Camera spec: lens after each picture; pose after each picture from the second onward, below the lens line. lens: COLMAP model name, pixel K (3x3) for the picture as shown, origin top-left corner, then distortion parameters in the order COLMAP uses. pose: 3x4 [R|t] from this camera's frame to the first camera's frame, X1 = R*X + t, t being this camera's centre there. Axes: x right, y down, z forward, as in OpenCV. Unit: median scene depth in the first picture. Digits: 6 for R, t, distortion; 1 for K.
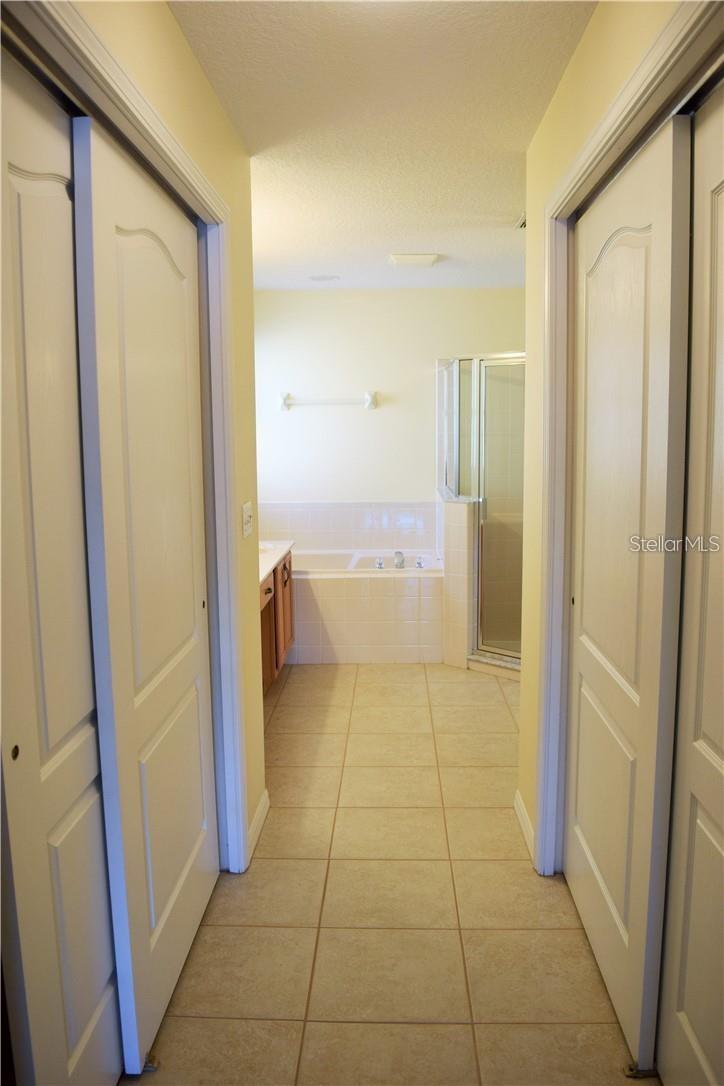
lens RADIAL K [[850.7, 0, 362.0], [0, 850.7, 543.0], [0, 0, 1]] dist [-0.096987, 0.020882]
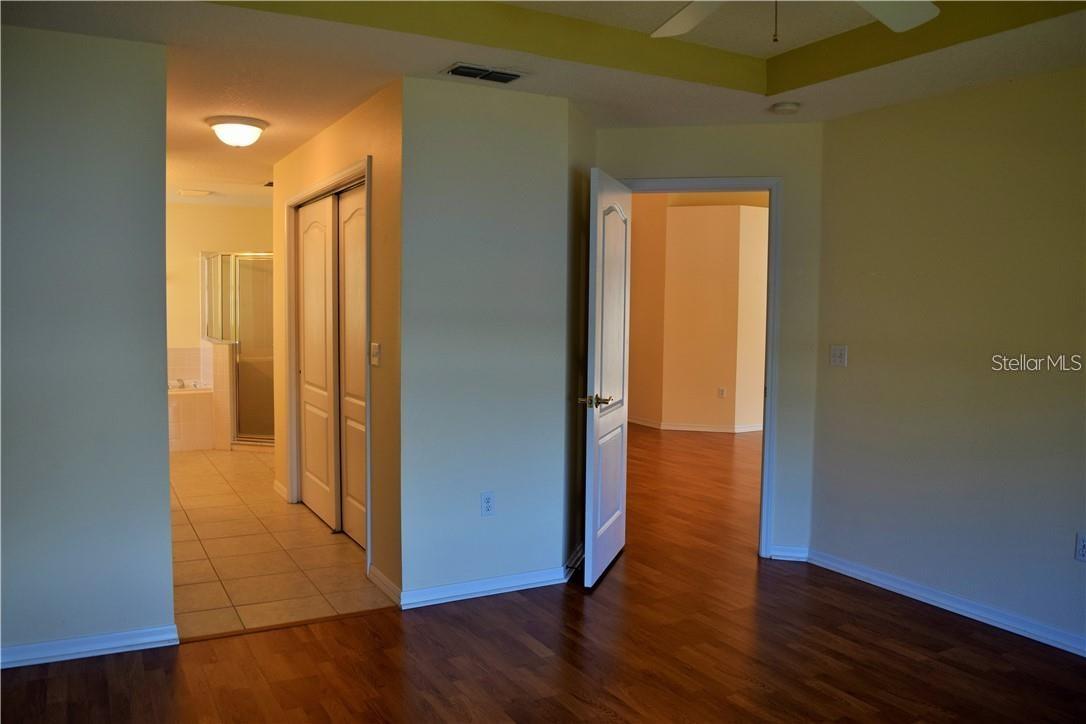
lens RADIAL K [[850.7, 0, 540.5], [0, 850.7, 362.2], [0, 0, 1]] dist [-0.096987, 0.020882]
pose [[0.857840, -0.015065, 0.513697, -0.177943], [0.050060, 0.997266, -0.054352, 0.098272], [-0.511473, 0.072341, 0.856249, -0.626637]]
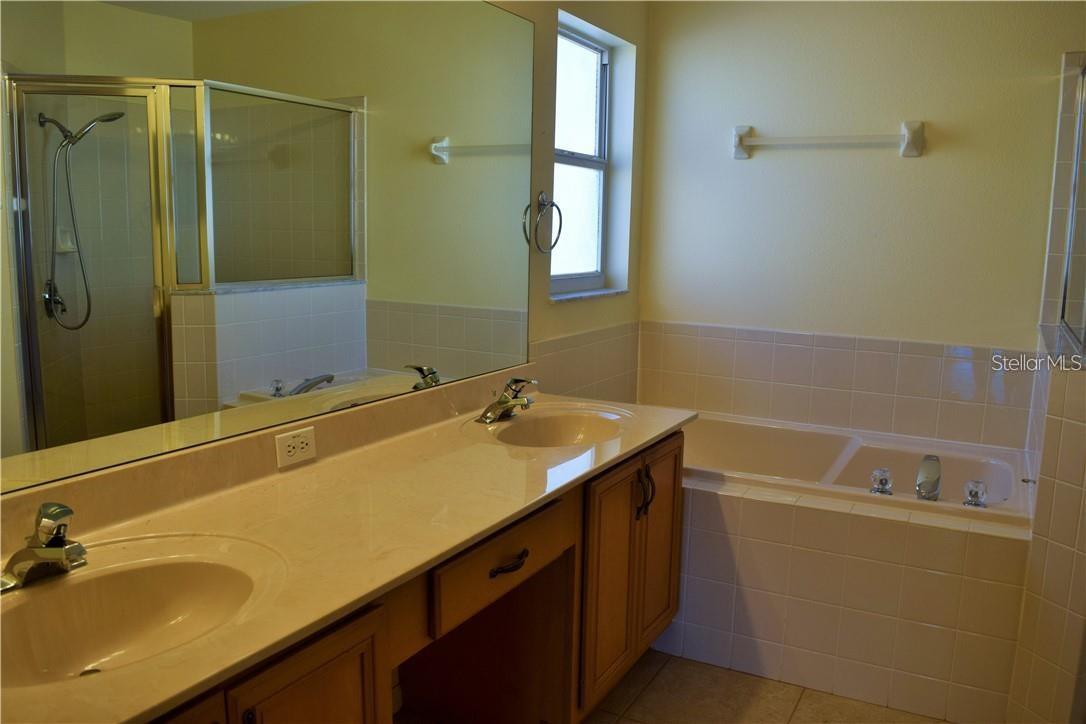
lens RADIAL K [[850.7, 0, 540.5], [0, 850.7, 362.2], [0, 0, 1]] dist [-0.096987, 0.020882]
pose [[0.891580, 0.097661, -0.442207, 0.050887], [-0.090028, 0.995203, 0.038275, -0.041180], [0.443824, 0.005686, 0.896096, 0.529485]]
